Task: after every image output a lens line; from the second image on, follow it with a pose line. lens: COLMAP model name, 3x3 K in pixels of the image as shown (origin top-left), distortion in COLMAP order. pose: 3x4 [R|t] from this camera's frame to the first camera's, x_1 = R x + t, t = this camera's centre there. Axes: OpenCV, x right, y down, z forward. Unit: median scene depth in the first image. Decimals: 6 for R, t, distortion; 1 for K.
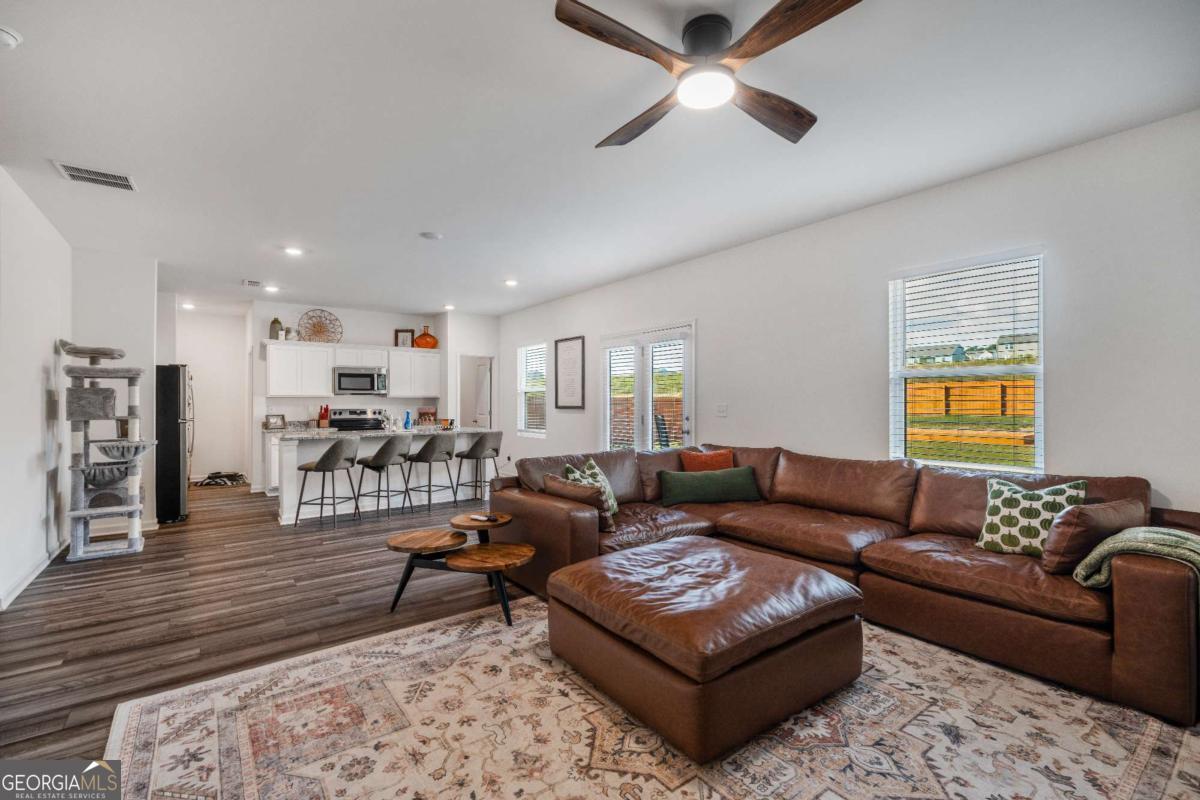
lens RADIAL K [[529.8, 0, 602.3], [0, 529.8, 399.4], [0, 0, 1]] dist [0.001718, -0.000204]
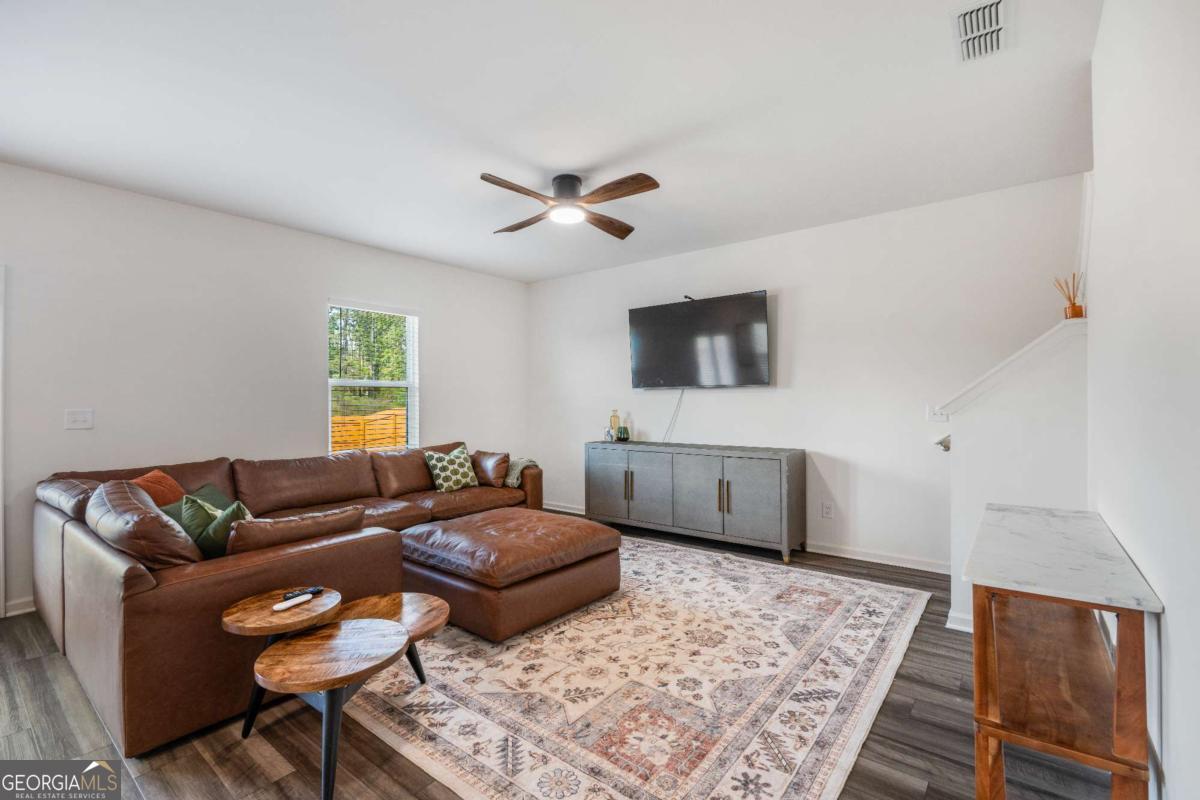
lens RADIAL K [[529.8, 0, 602.2], [0, 529.8, 400.3], [0, 0, 1]] dist [0.001718, -0.000204]
pose [[-0.252437, 0.006349, 0.967592, -1.384692], [0.001176, 0.999980, -0.006255, 0.003716], [-0.967613, -0.000442, -0.252439, 1.270573]]
